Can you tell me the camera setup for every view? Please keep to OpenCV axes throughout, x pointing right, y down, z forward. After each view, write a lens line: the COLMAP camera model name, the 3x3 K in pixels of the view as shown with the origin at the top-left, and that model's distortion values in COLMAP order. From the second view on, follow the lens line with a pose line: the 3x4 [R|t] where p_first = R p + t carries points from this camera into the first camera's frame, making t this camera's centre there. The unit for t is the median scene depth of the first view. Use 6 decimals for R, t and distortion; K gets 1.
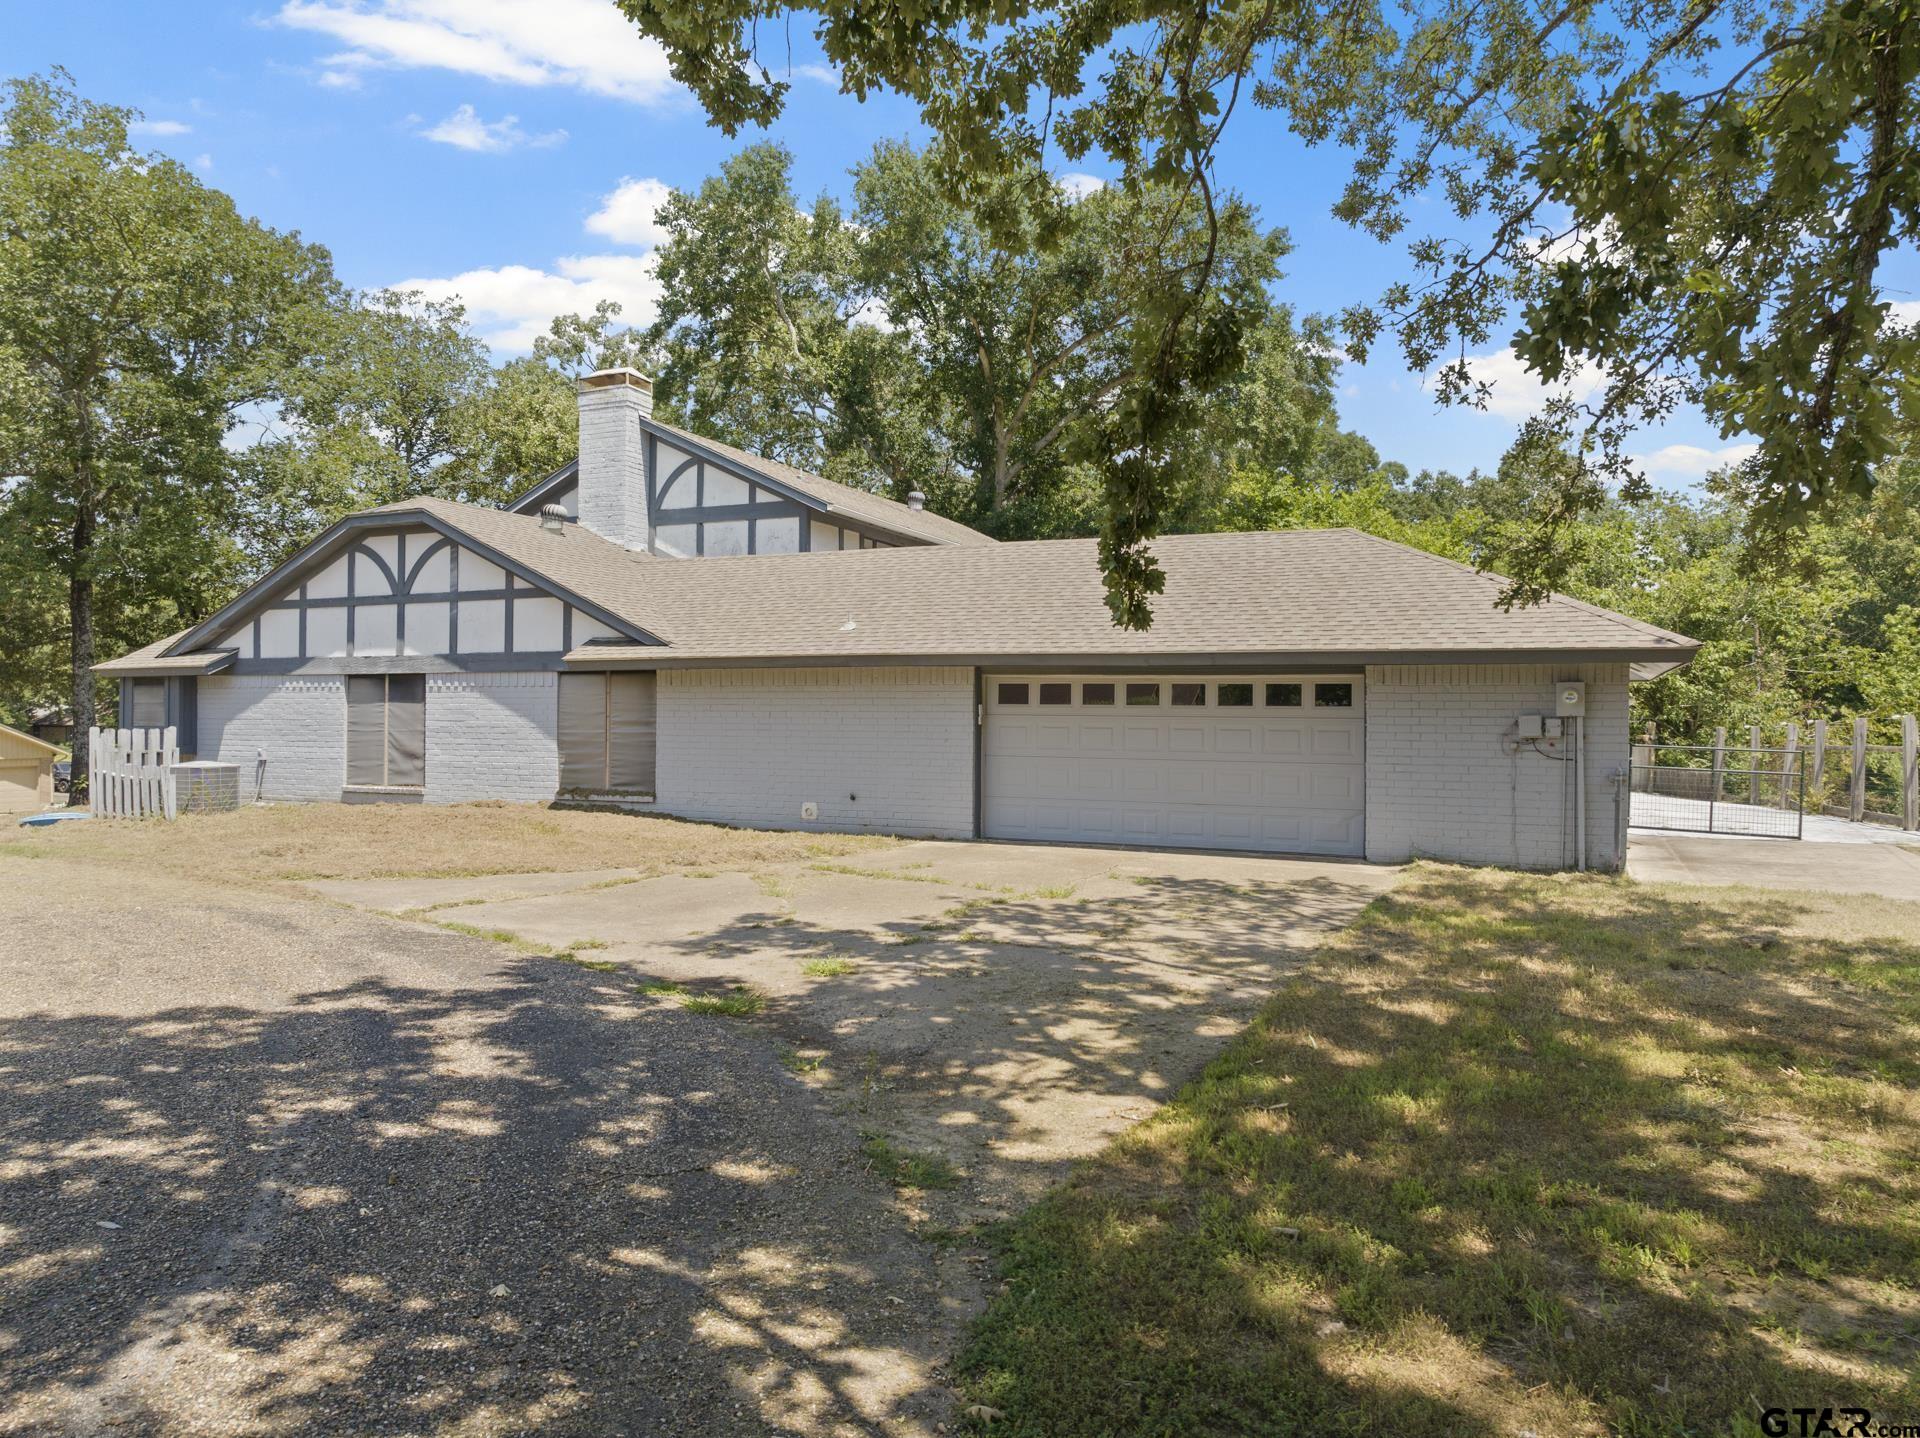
lens RADIAL K [[1345.2, 0, 959.7], [0, 1345.2, 716.2], [0, 0, 1]] dist [0.011224, -0.002615]
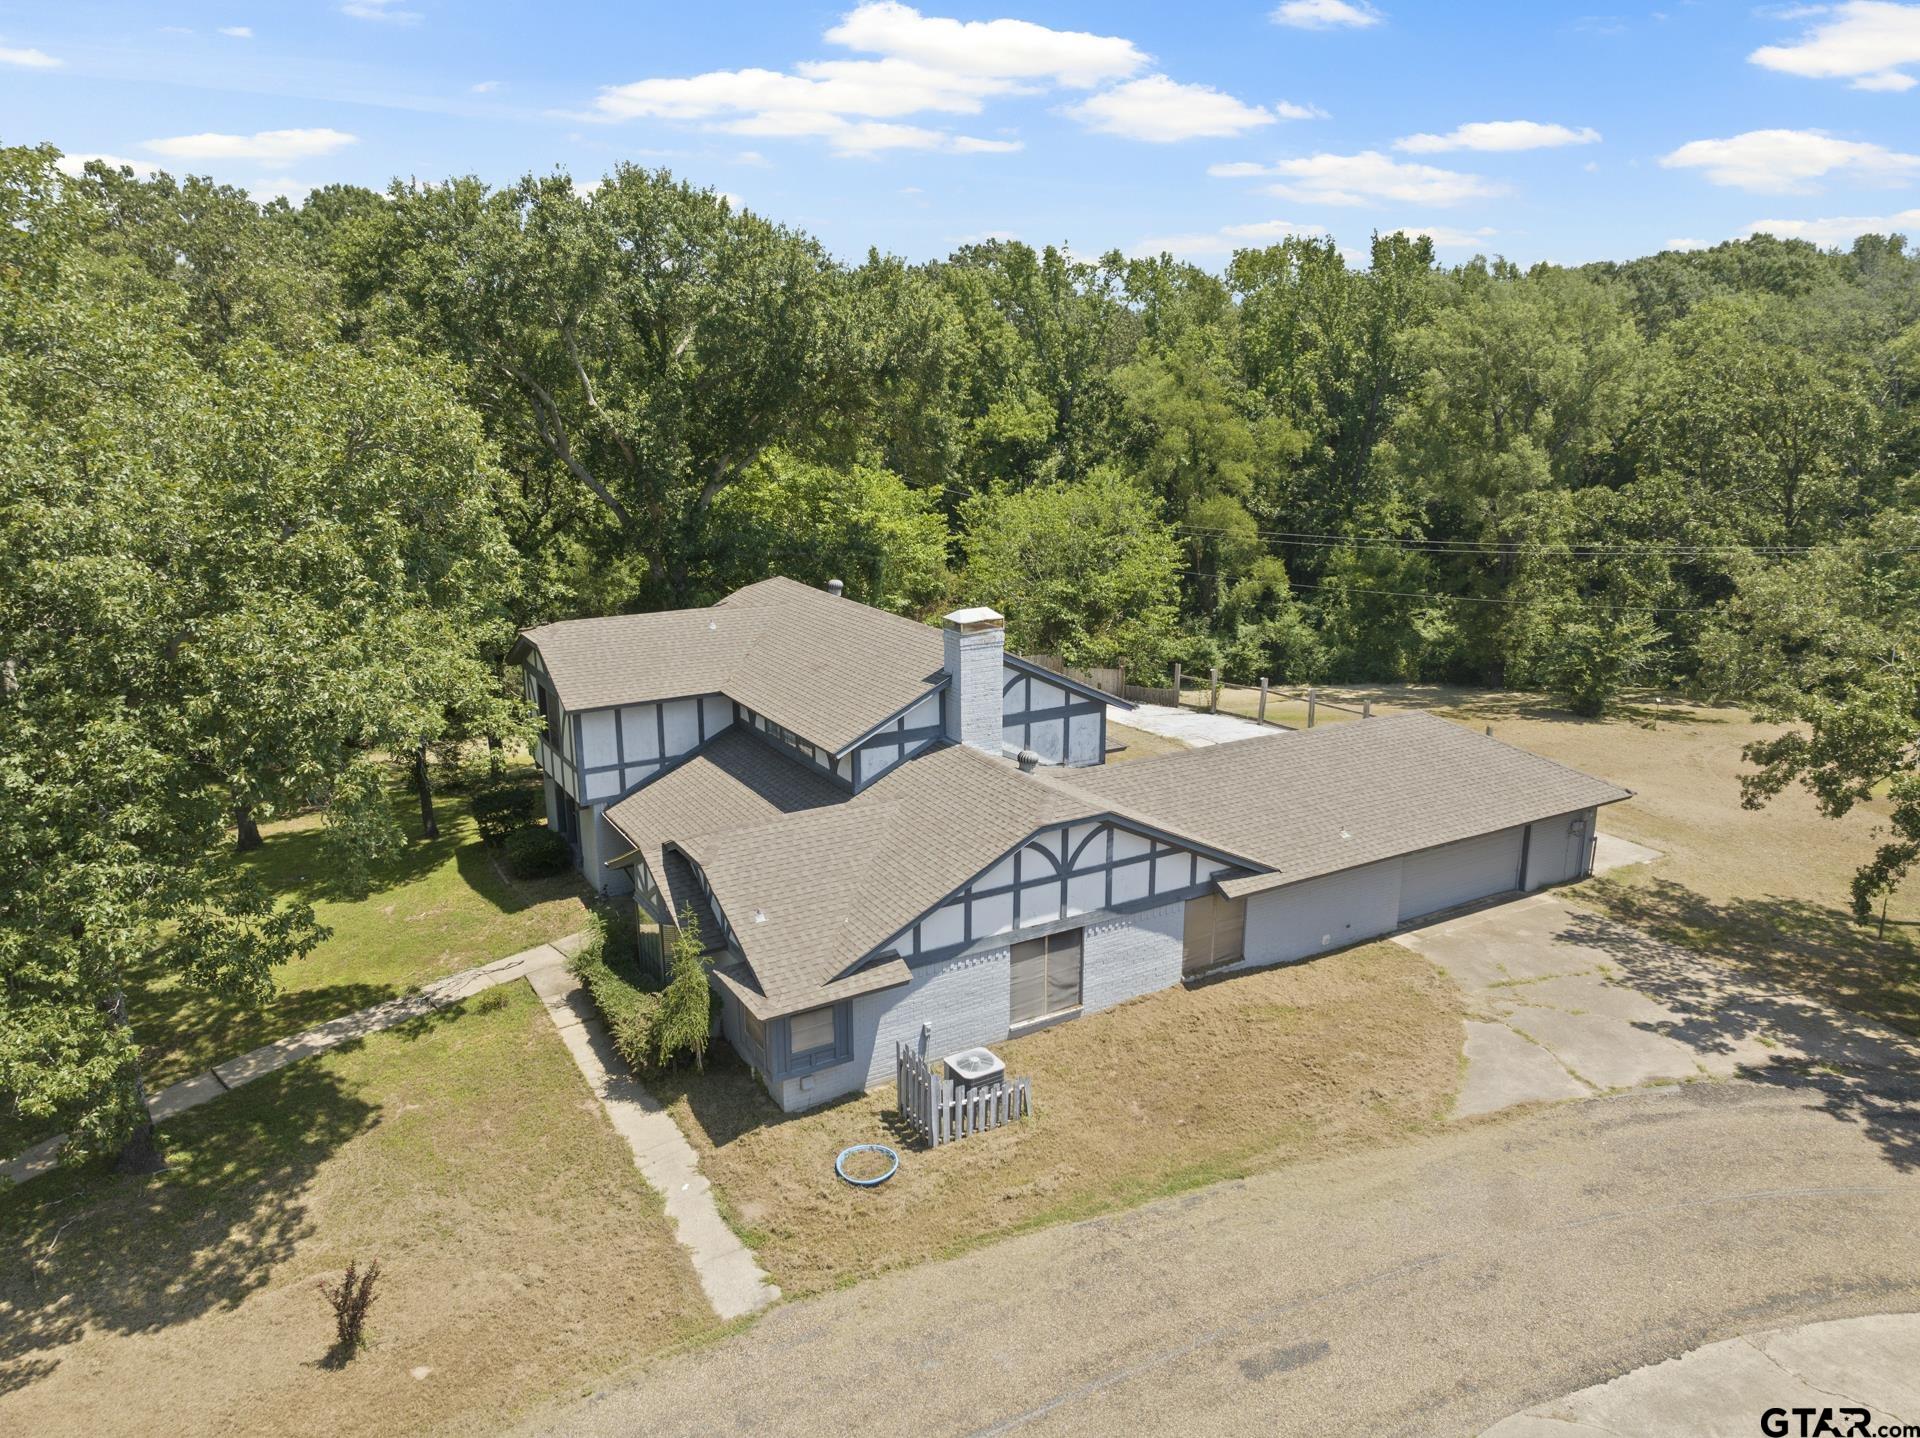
lens RADIAL K [[1345.2, 0, 958.6], [0, 1345.2, 721.0], [0, 0, 1]] dist [0.011224, -0.002615]
pose [[0.560795, -0.221575, 0.797756, -1.449070], [-0.001546, 0.963243, 0.268626, -0.567537], [-0.827954, -0.151877, 0.539839, 0.424528]]
